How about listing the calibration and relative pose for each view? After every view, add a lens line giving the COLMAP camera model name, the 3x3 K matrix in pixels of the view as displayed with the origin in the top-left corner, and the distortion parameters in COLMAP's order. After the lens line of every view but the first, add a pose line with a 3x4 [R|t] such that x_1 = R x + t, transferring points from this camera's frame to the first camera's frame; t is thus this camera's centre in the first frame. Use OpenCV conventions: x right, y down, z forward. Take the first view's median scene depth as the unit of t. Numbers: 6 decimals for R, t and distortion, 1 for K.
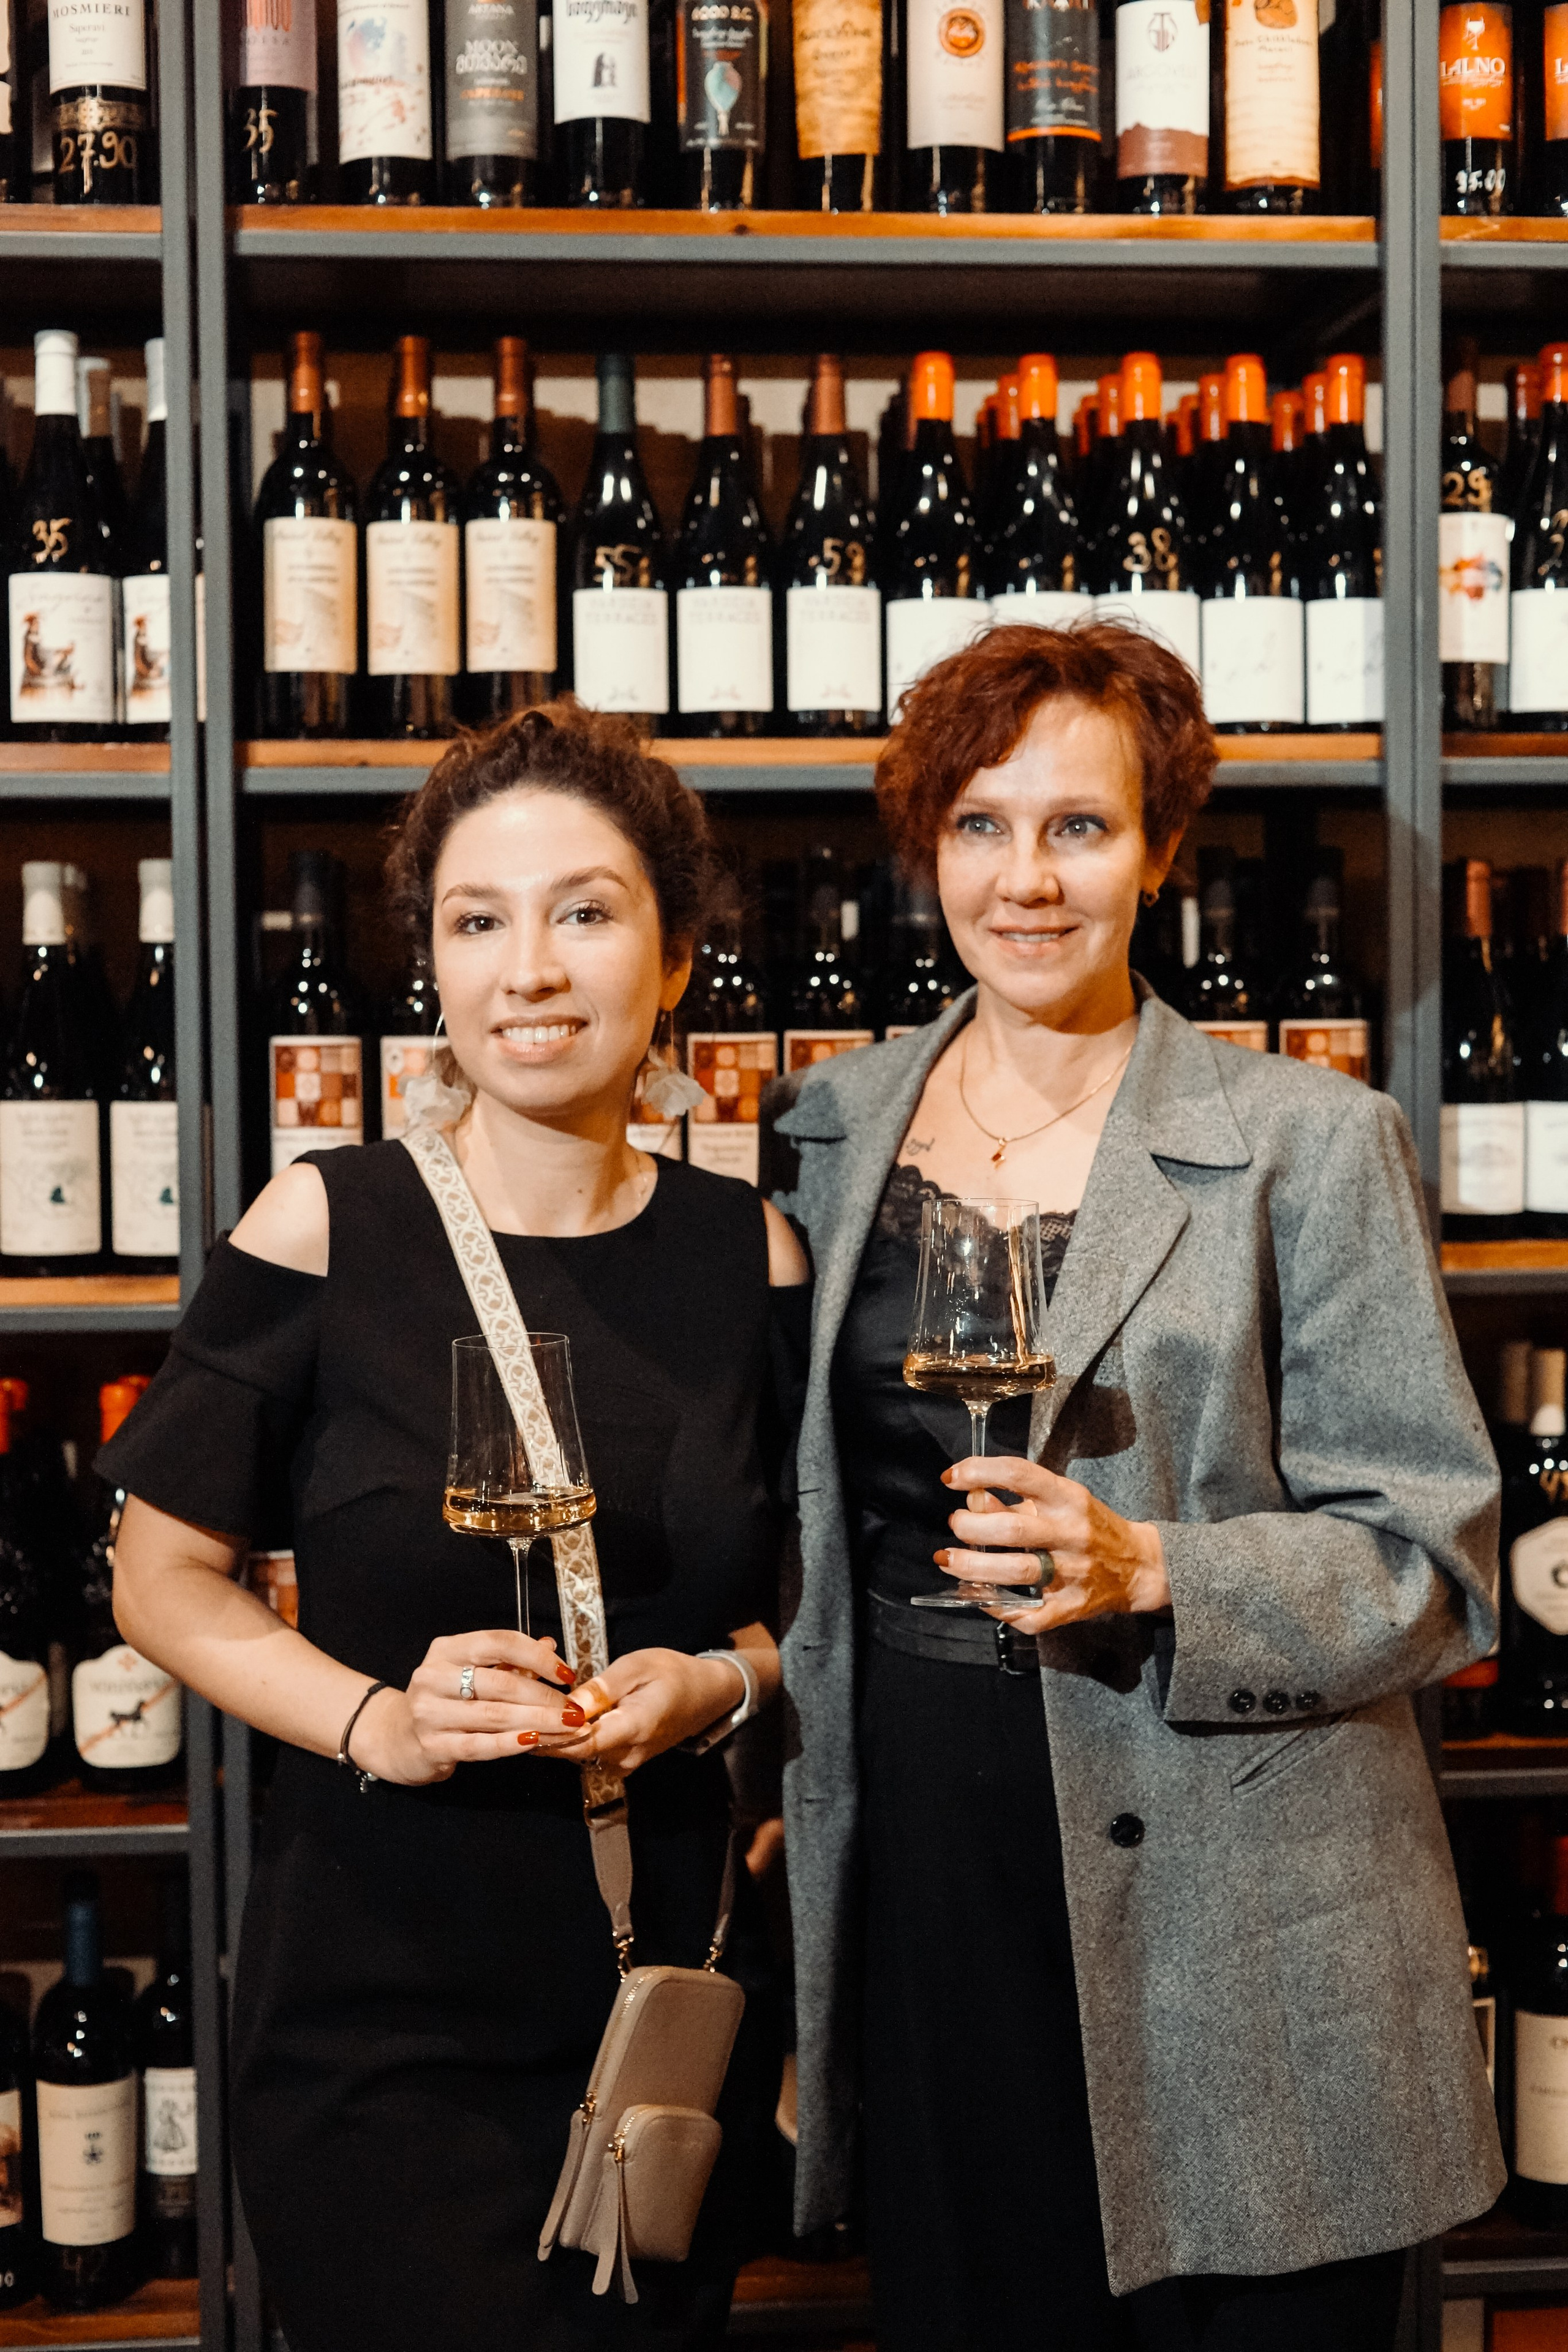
lens RADIAL K [[3646.0, 0, 778.2], [0, 3646.0, 1147.1], [0, 0, 1]] dist [0.006202, 0.000000]
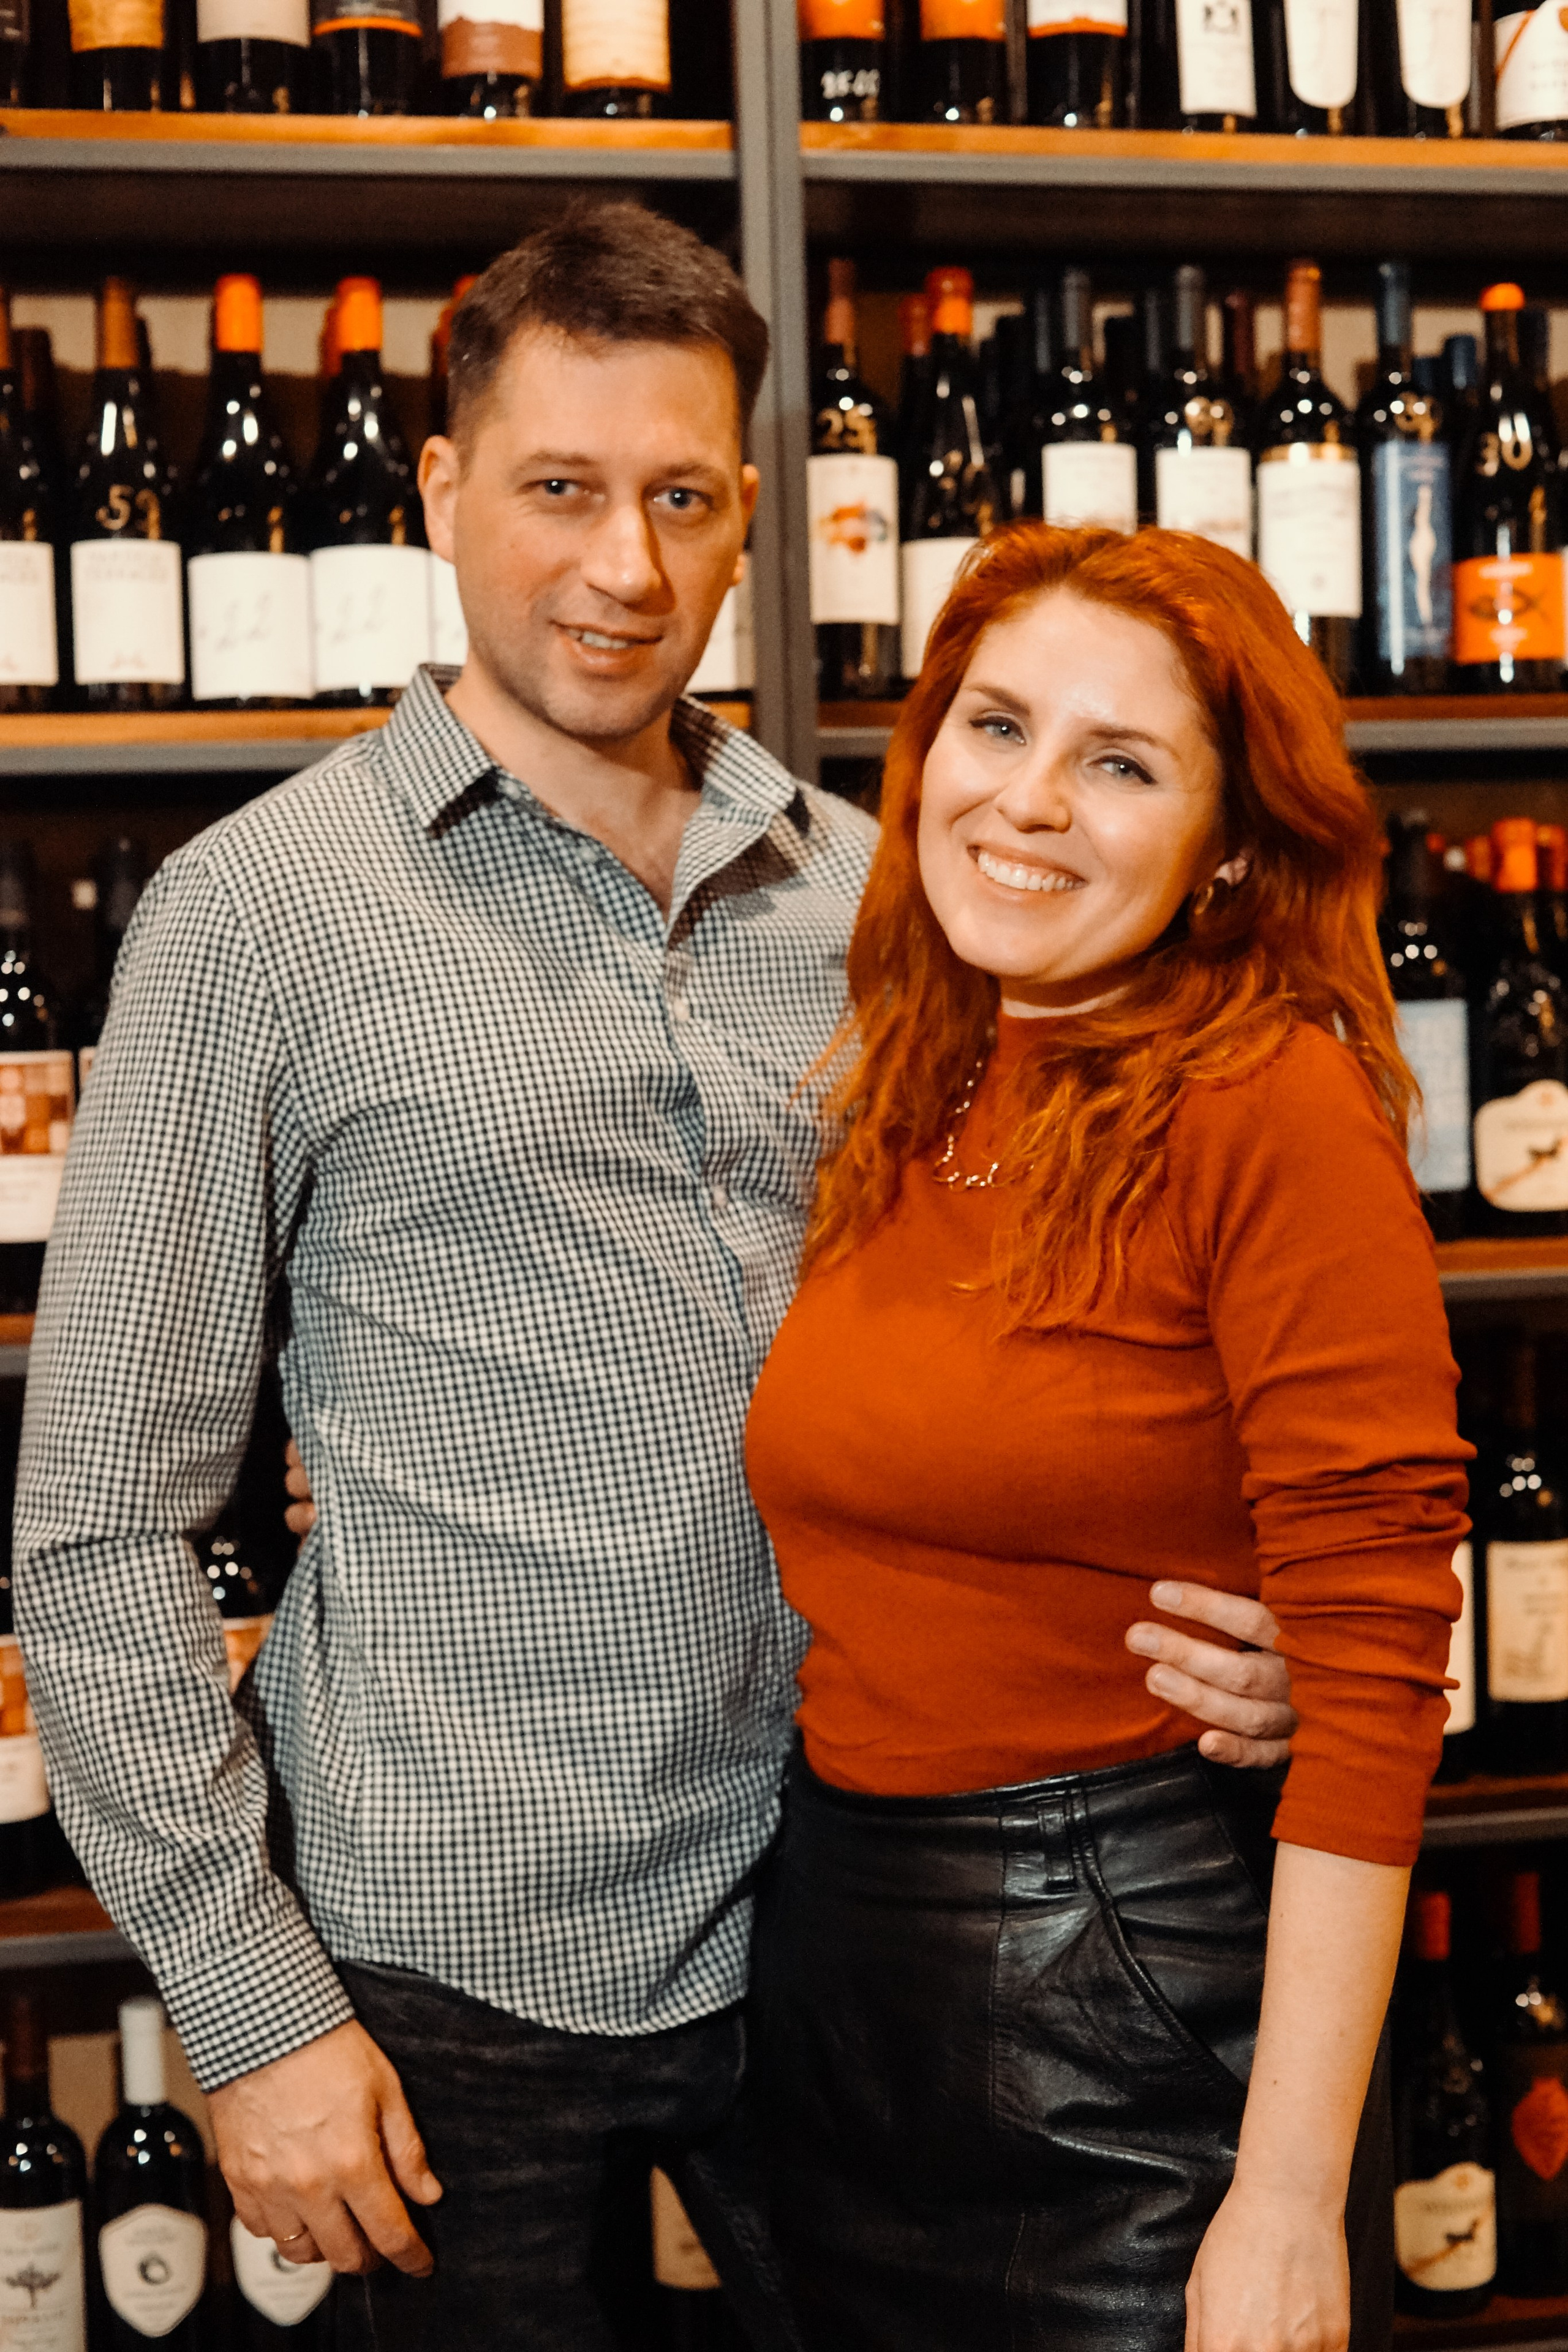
lens RADIAL K [[3646.0, 0, 803.8], [0, 3646.0, 1146.0], [0, 0, 1]] dist [0.006202, 0.000000]
pose [[0.995683, -0.020237, 0.090589, 0.096249], [0.020458, 0.999790, -0.001511, -0.003495], [-0.090540, 0.003358, 0.995887, 0.112743]]
